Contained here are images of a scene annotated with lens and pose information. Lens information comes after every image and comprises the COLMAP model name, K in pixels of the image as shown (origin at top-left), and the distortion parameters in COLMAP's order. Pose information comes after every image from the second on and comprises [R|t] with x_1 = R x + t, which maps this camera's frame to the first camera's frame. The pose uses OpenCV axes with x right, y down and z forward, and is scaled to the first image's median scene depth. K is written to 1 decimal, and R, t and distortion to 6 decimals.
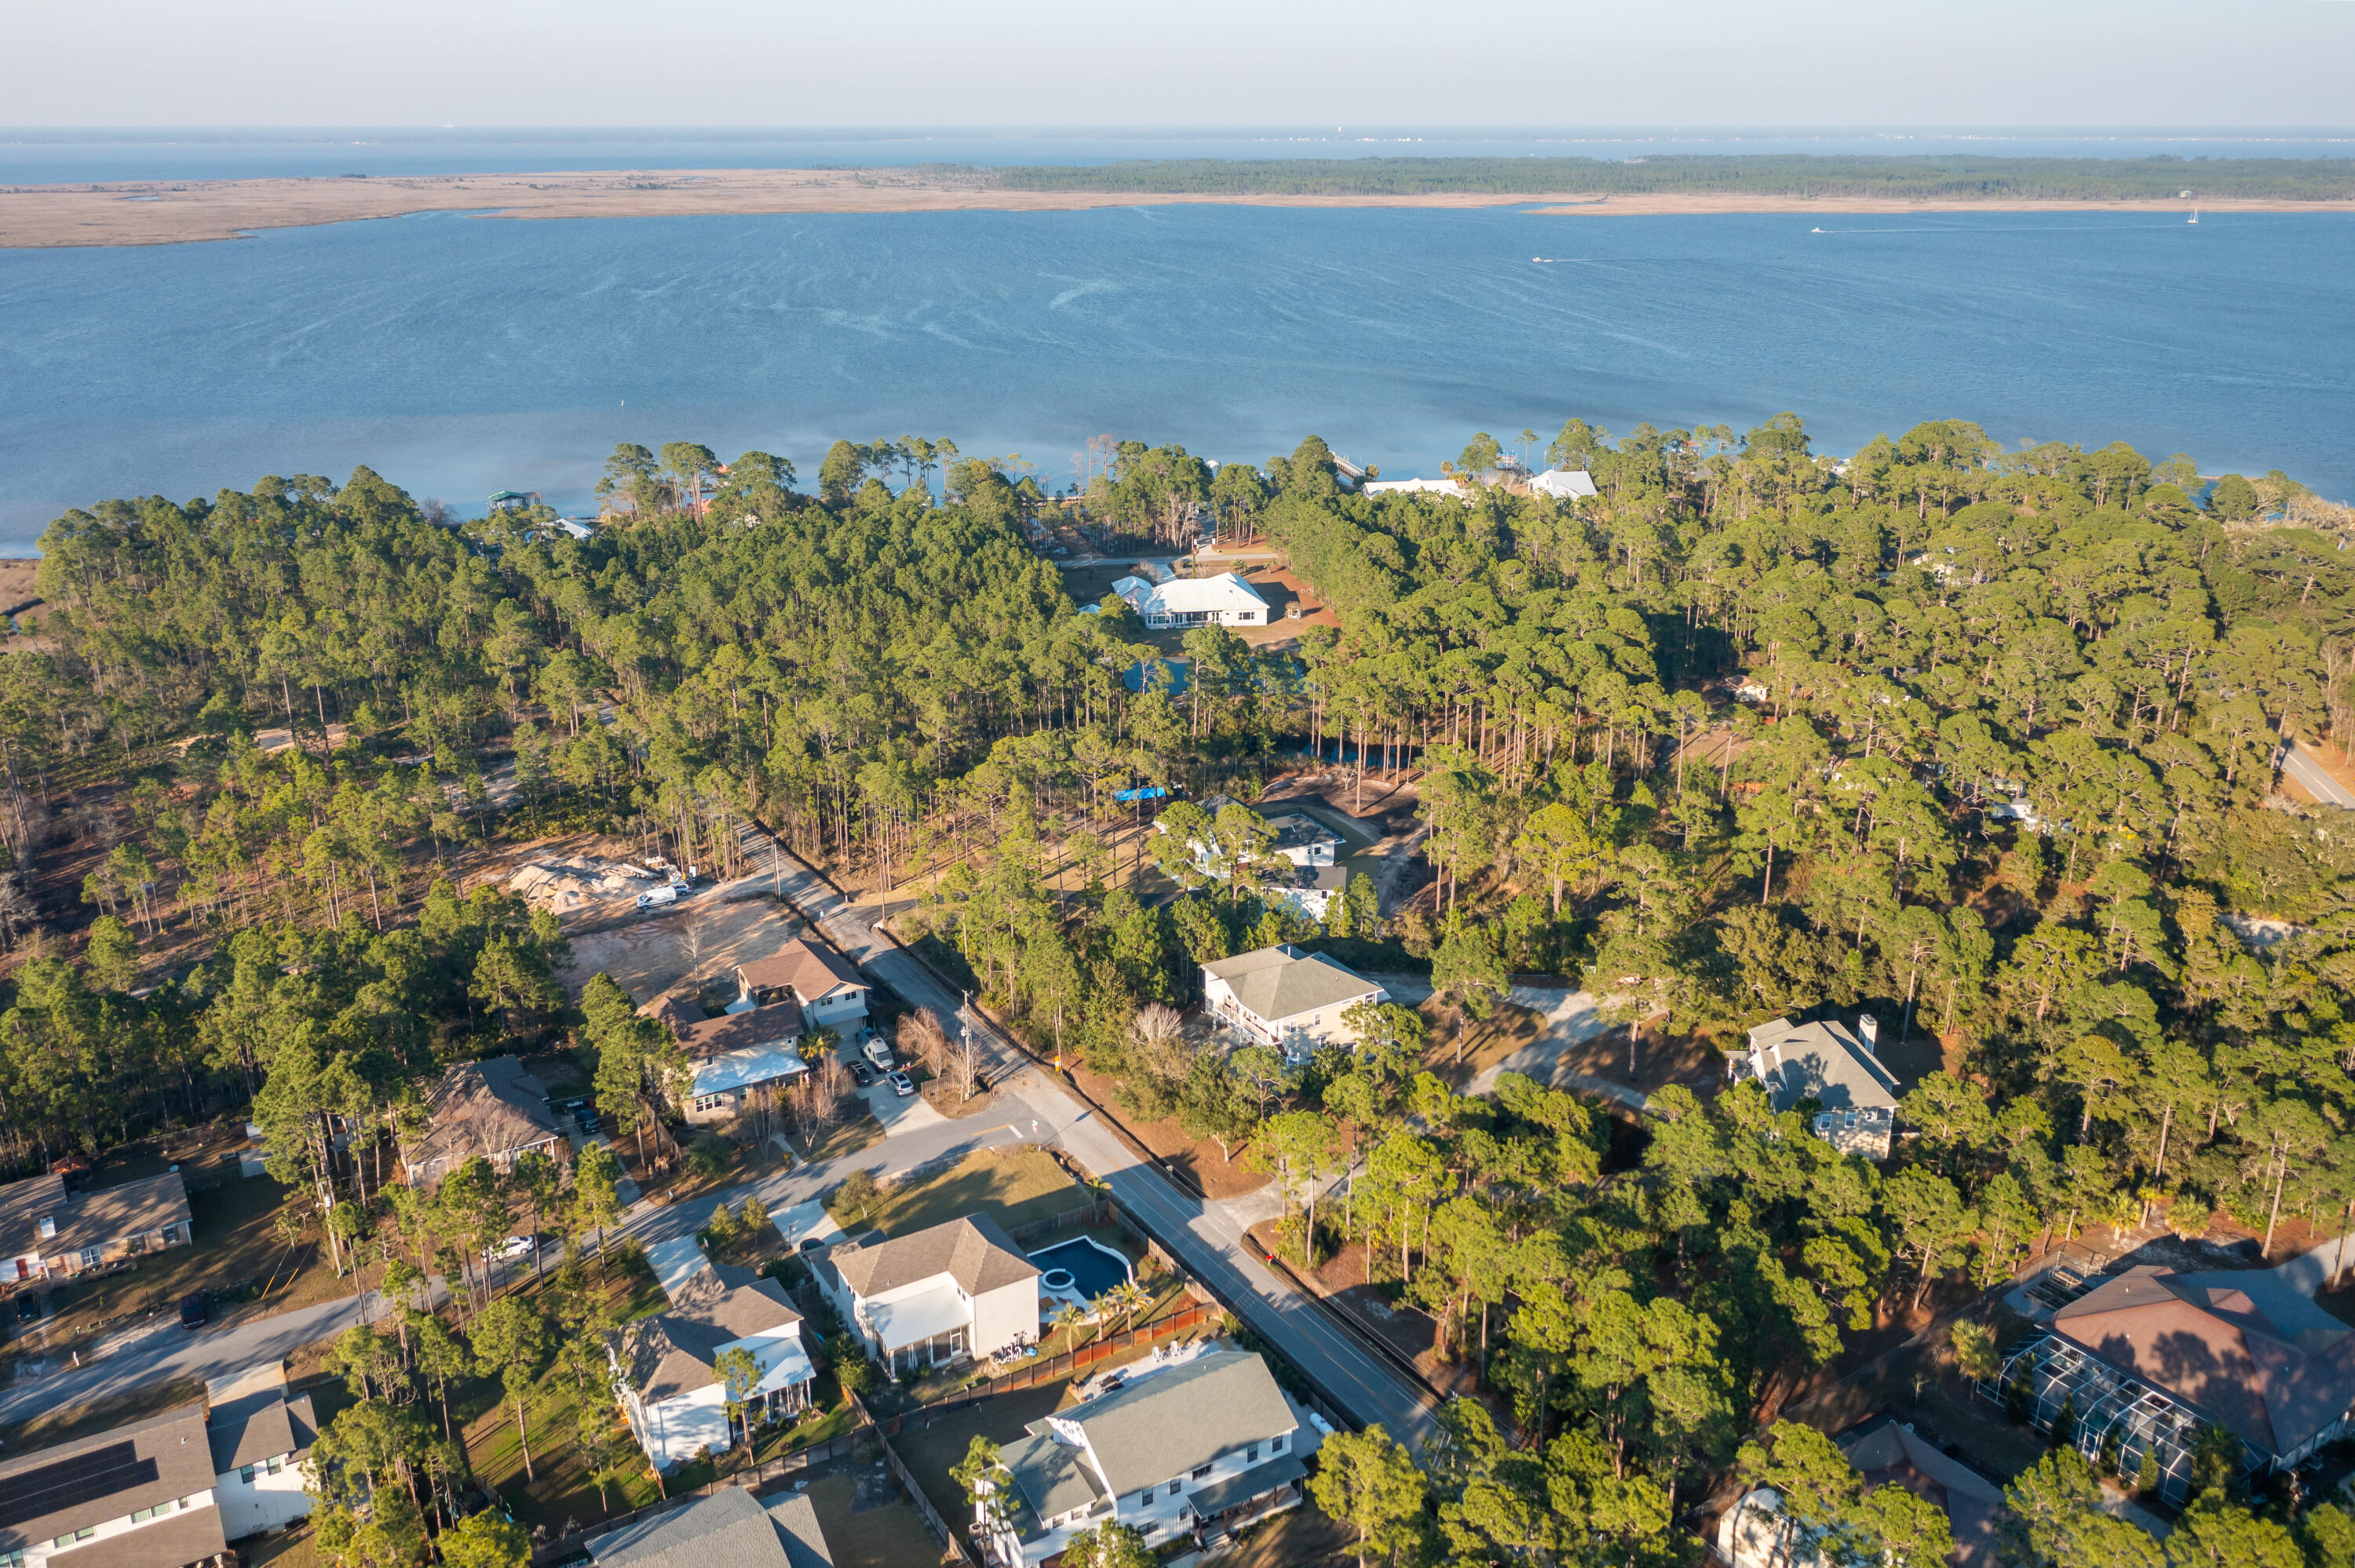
lens RADIAL K [[1877.4, 0, 1169.5], [0, 1877.4, 786.1], [0, 0, 1]] dist [-0.008053, 0.005760]
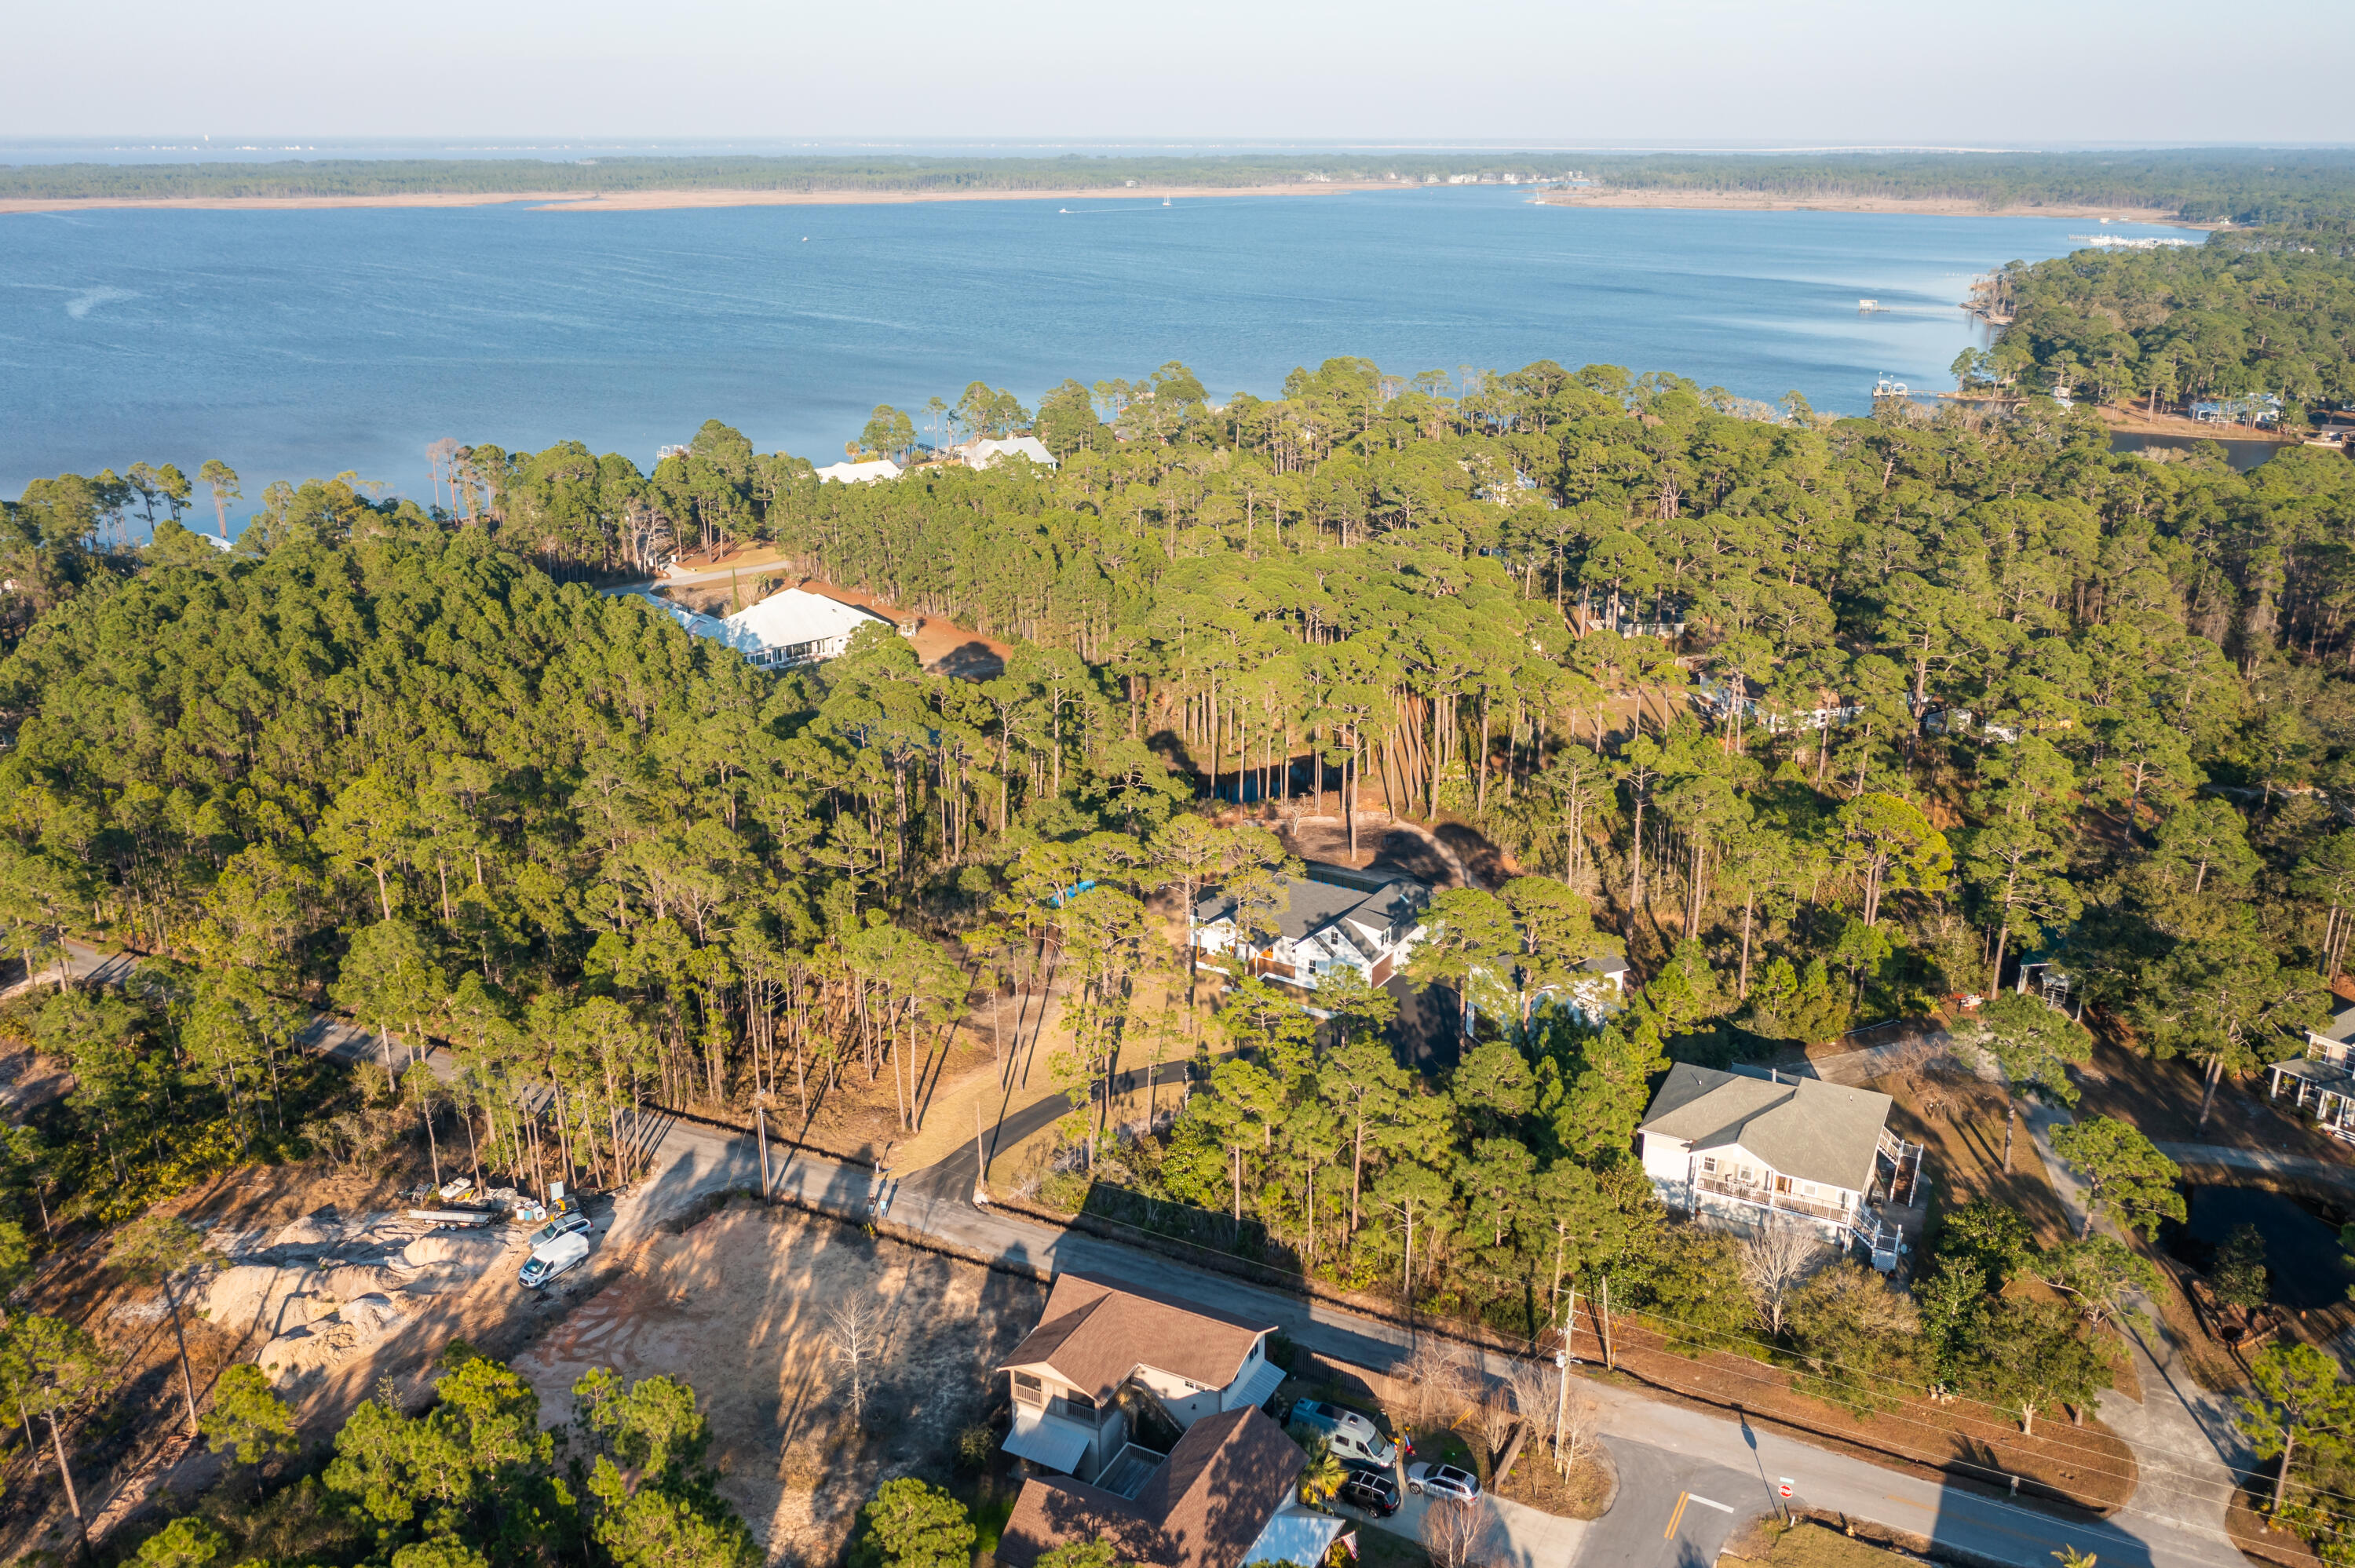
lens RADIAL K [[1888.4, 0, 1172.6], [0, 1888.4, 762.0], [0, 0, 1]] dist [-0.011283, 0.001029]
pose [[0.854281, -0.160753, 0.494331, -0.267186], [0.170019, 0.985084, 0.026524, -0.046951], [-0.491221, 0.061387, 0.868869, 0.322461]]
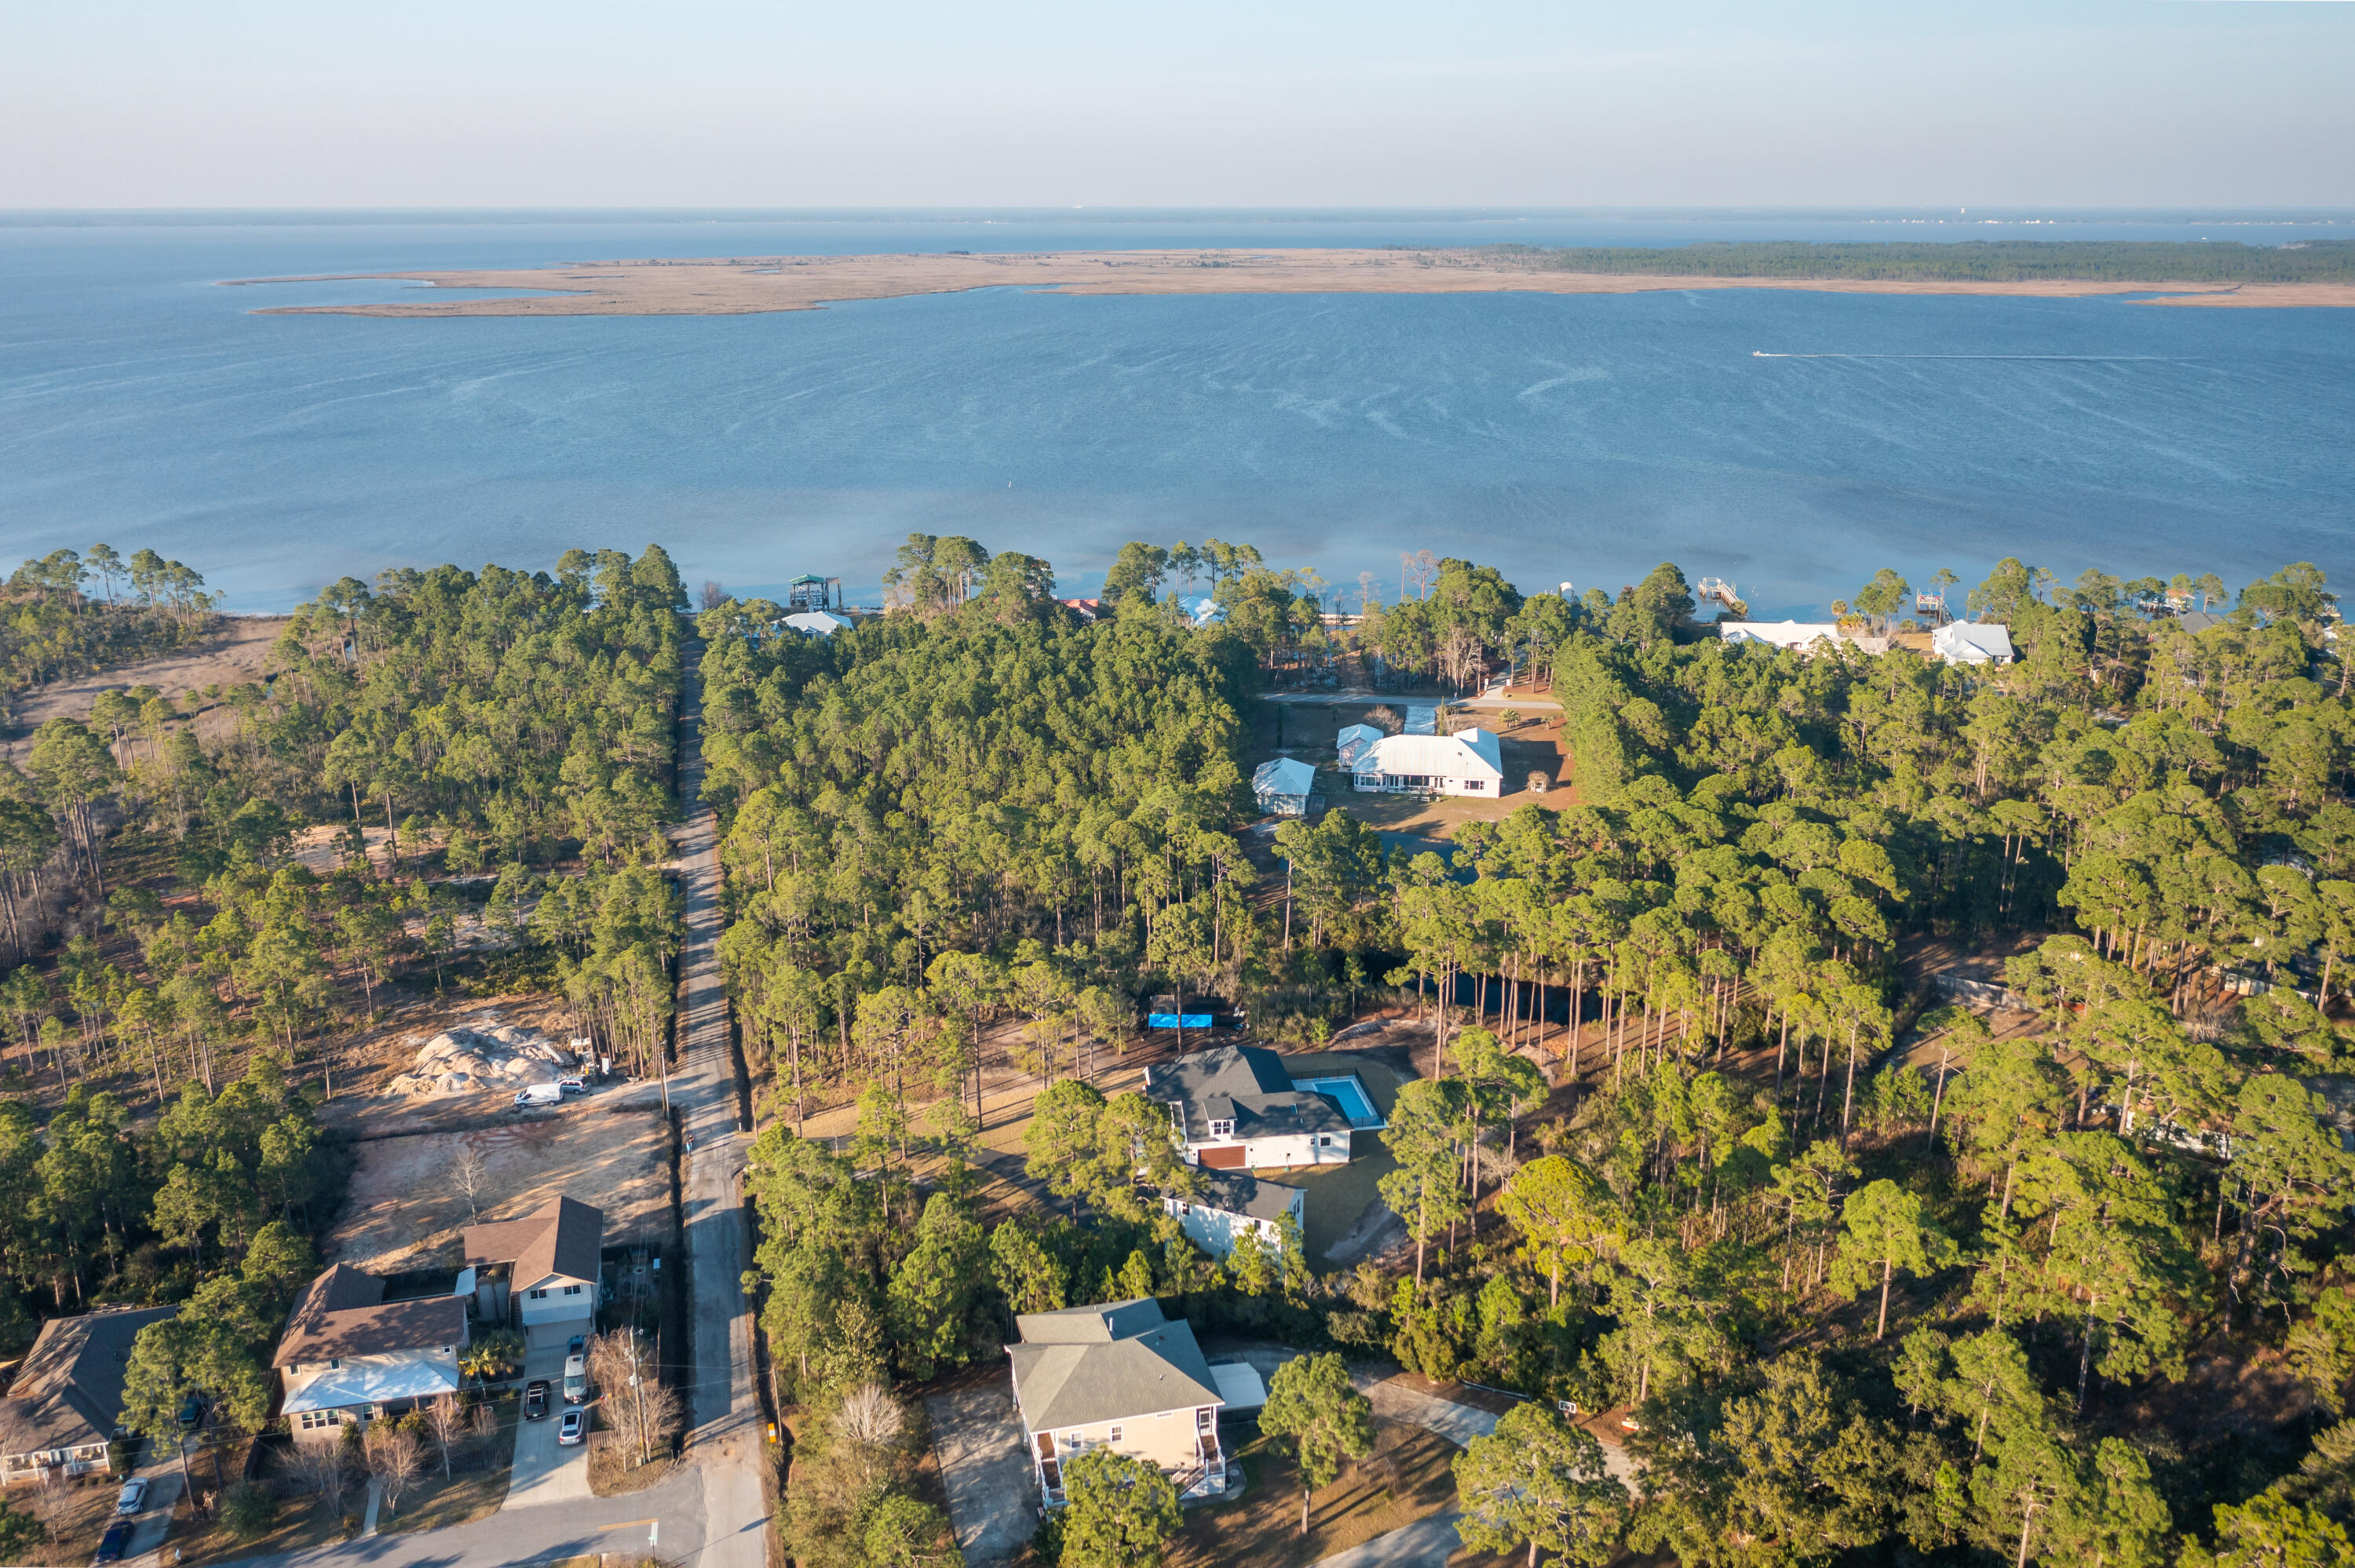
lens RADIAL K [[1873.5, 0, 1177.5], [0, 1873.5, 784.0], [0, 0, 1]] dist [-0.010092, 0.010067]
pose [[0.955222, 0.086750, -0.282886, 0.171217], [-0.097852, 0.994879, -0.025325, -0.064810], [0.279241, 0.051872, 0.958819, 0.187489]]
